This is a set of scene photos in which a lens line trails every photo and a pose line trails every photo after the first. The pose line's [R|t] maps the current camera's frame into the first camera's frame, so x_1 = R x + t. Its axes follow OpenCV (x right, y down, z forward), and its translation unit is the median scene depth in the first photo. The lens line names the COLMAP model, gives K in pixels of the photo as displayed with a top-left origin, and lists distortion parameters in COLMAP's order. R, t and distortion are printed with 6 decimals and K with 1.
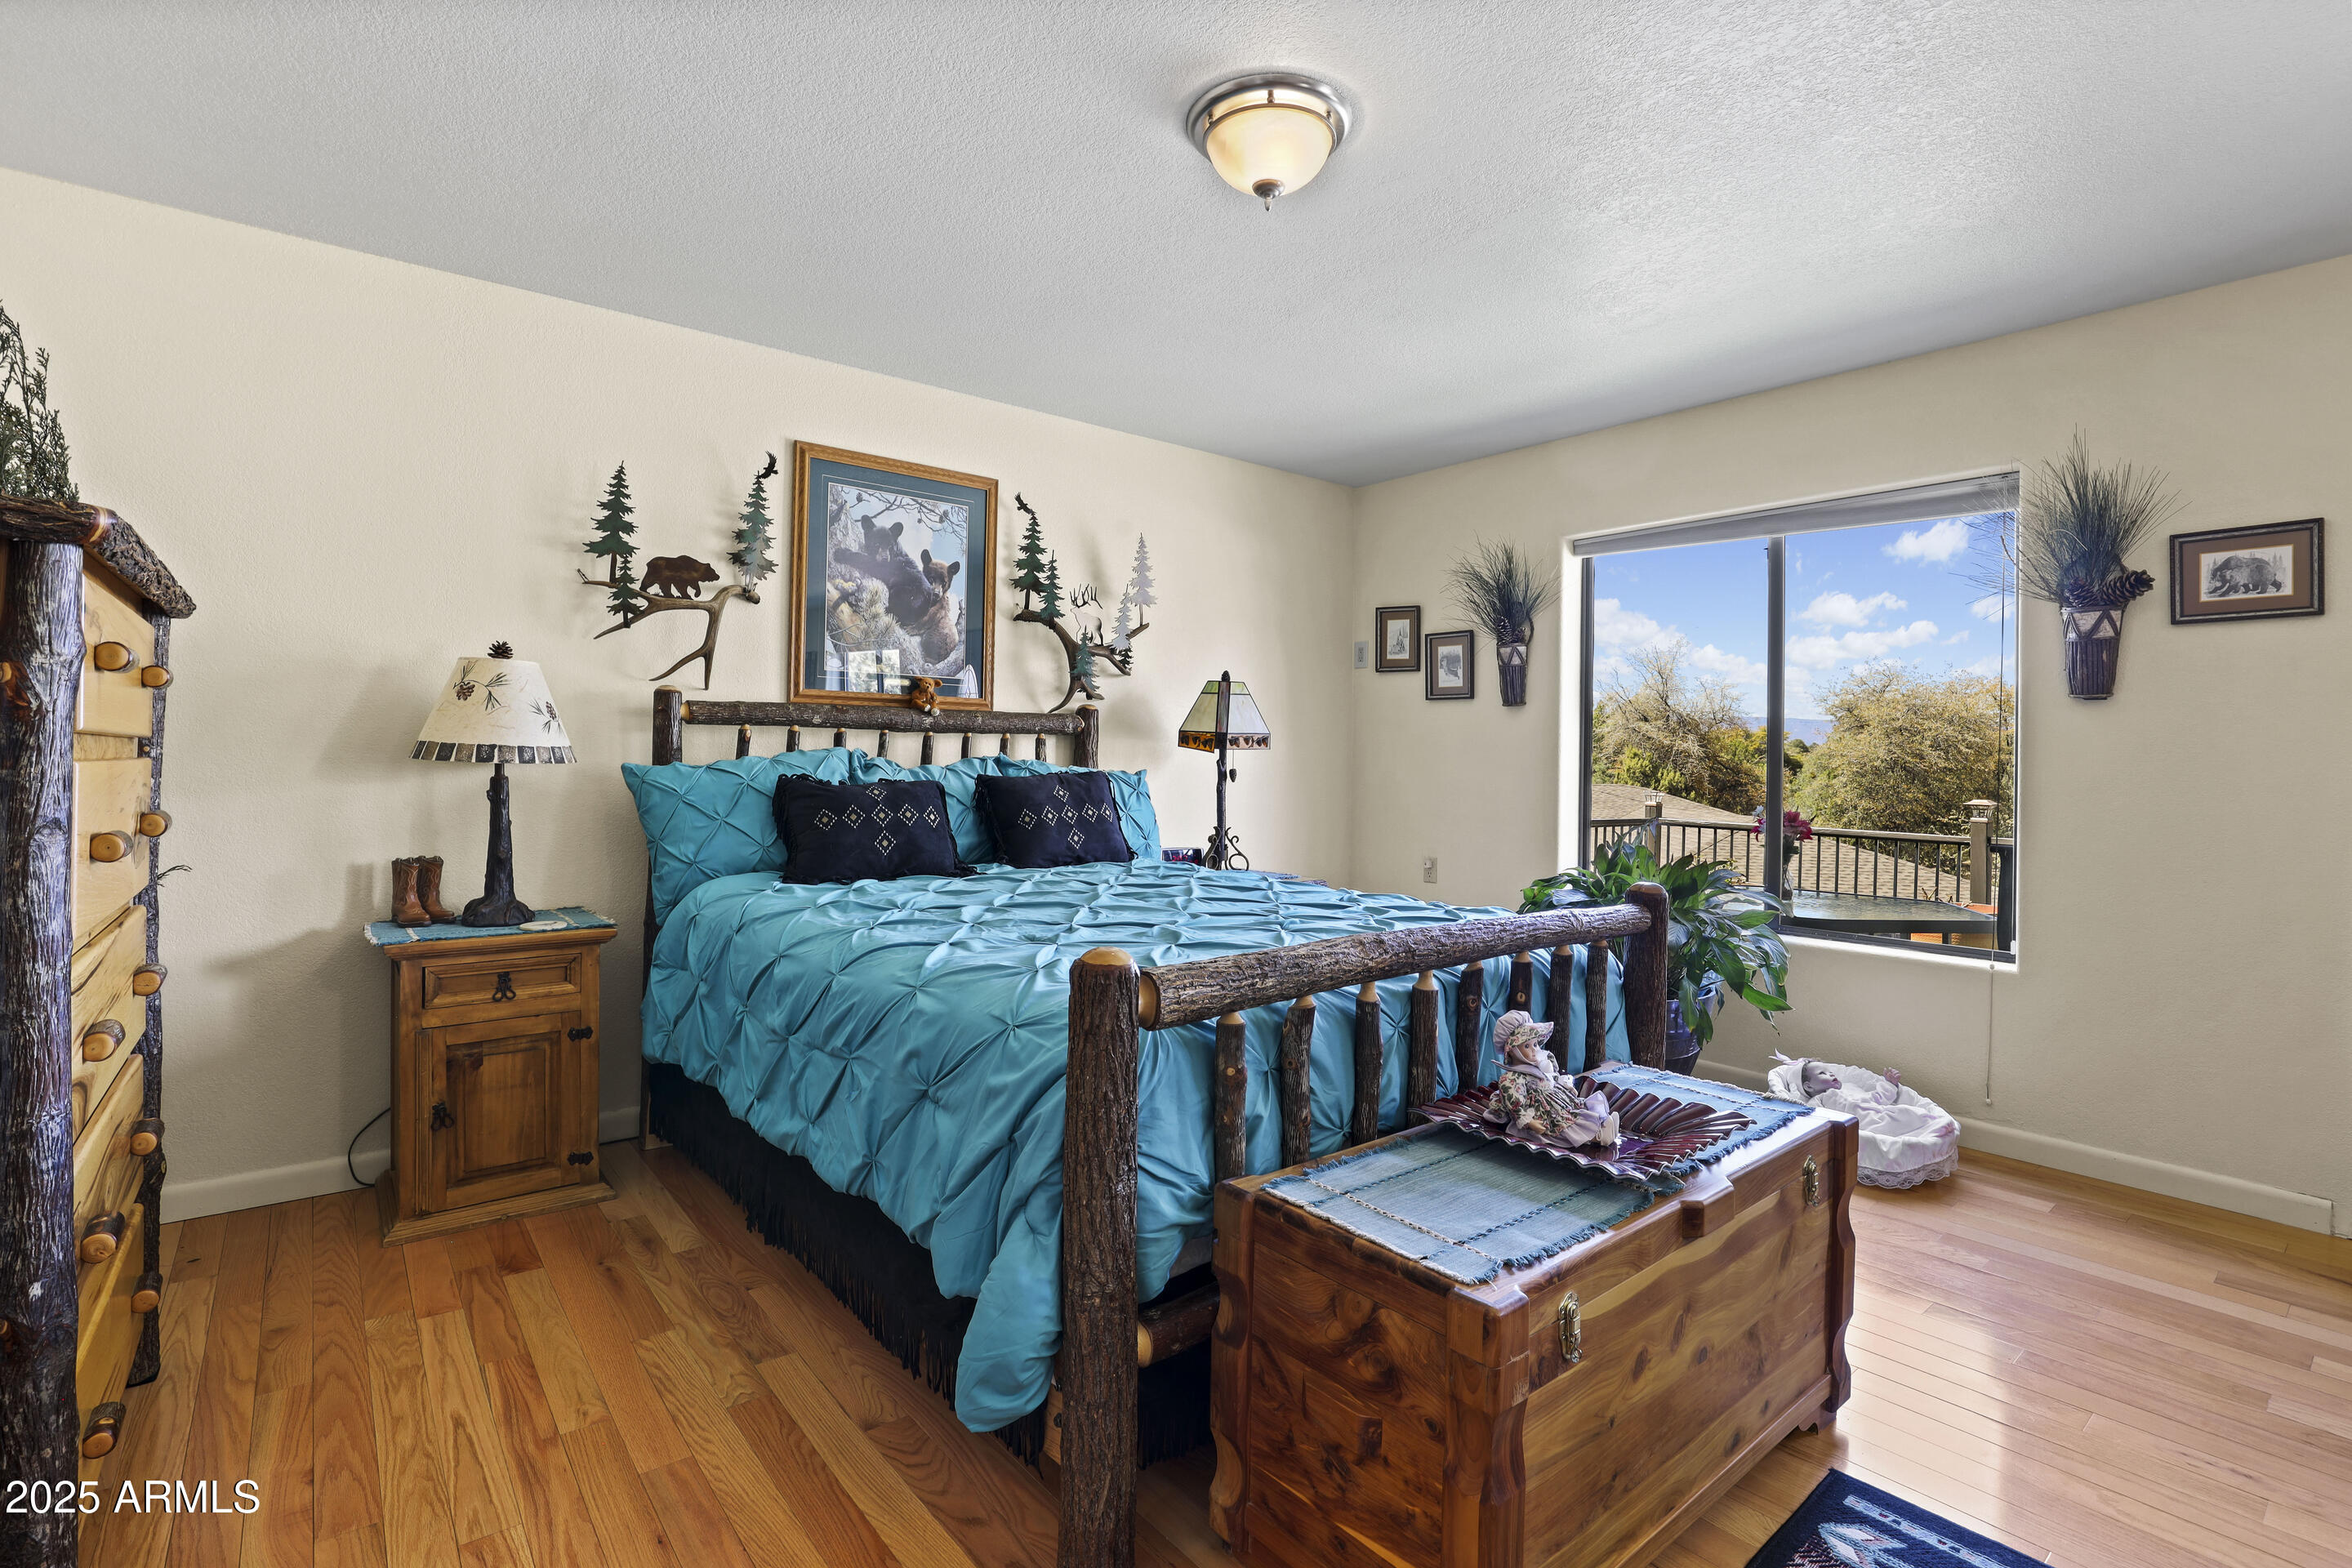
lens RADIAL K [[1073.8, 0, 1182.1], [0, 1073.8, 772.4], [0, 0, 1]] dist [-0.037213, -0.001093]
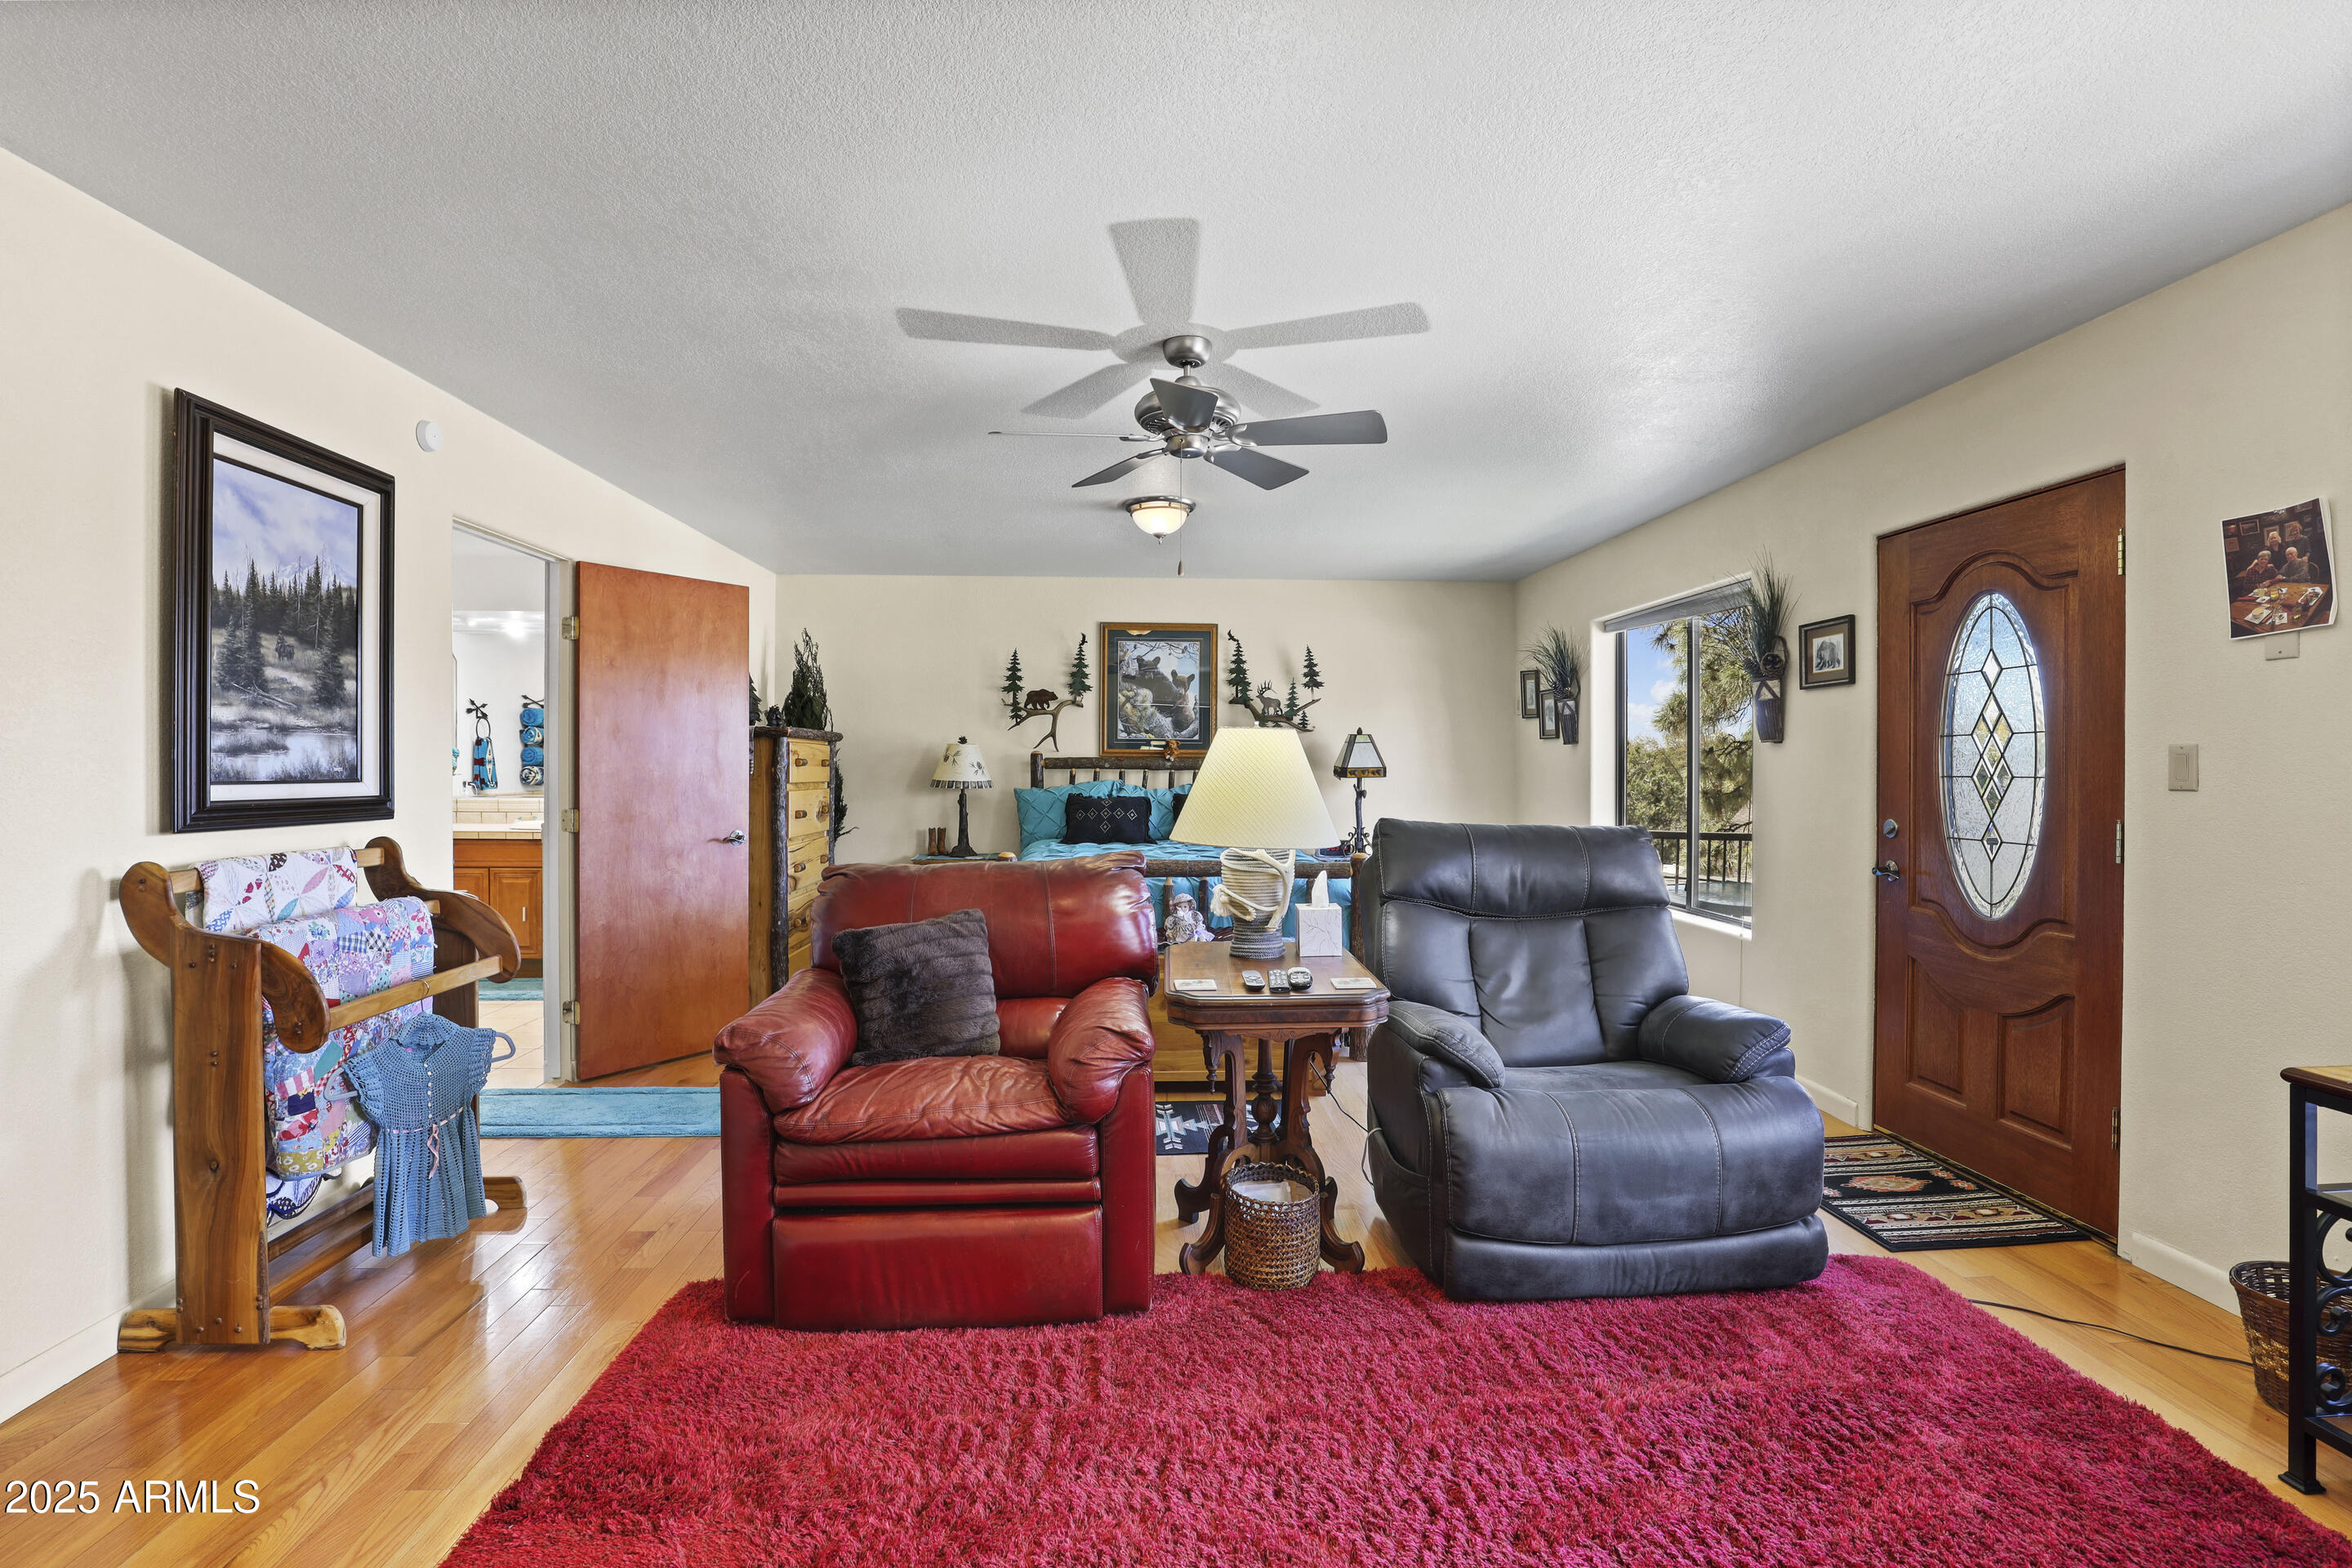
lens RADIAL K [[1073.8, 0, 1180.7], [0, 1073.8, 778.2], [0, 0, 1]] dist [-0.037213, -0.001093]
pose [[0.814288, -0.003609, -0.580449, 0.940278], [0.000165, 0.999982, -0.005986, -0.013933], [0.580460, 0.004779, 0.814274, -0.543639]]
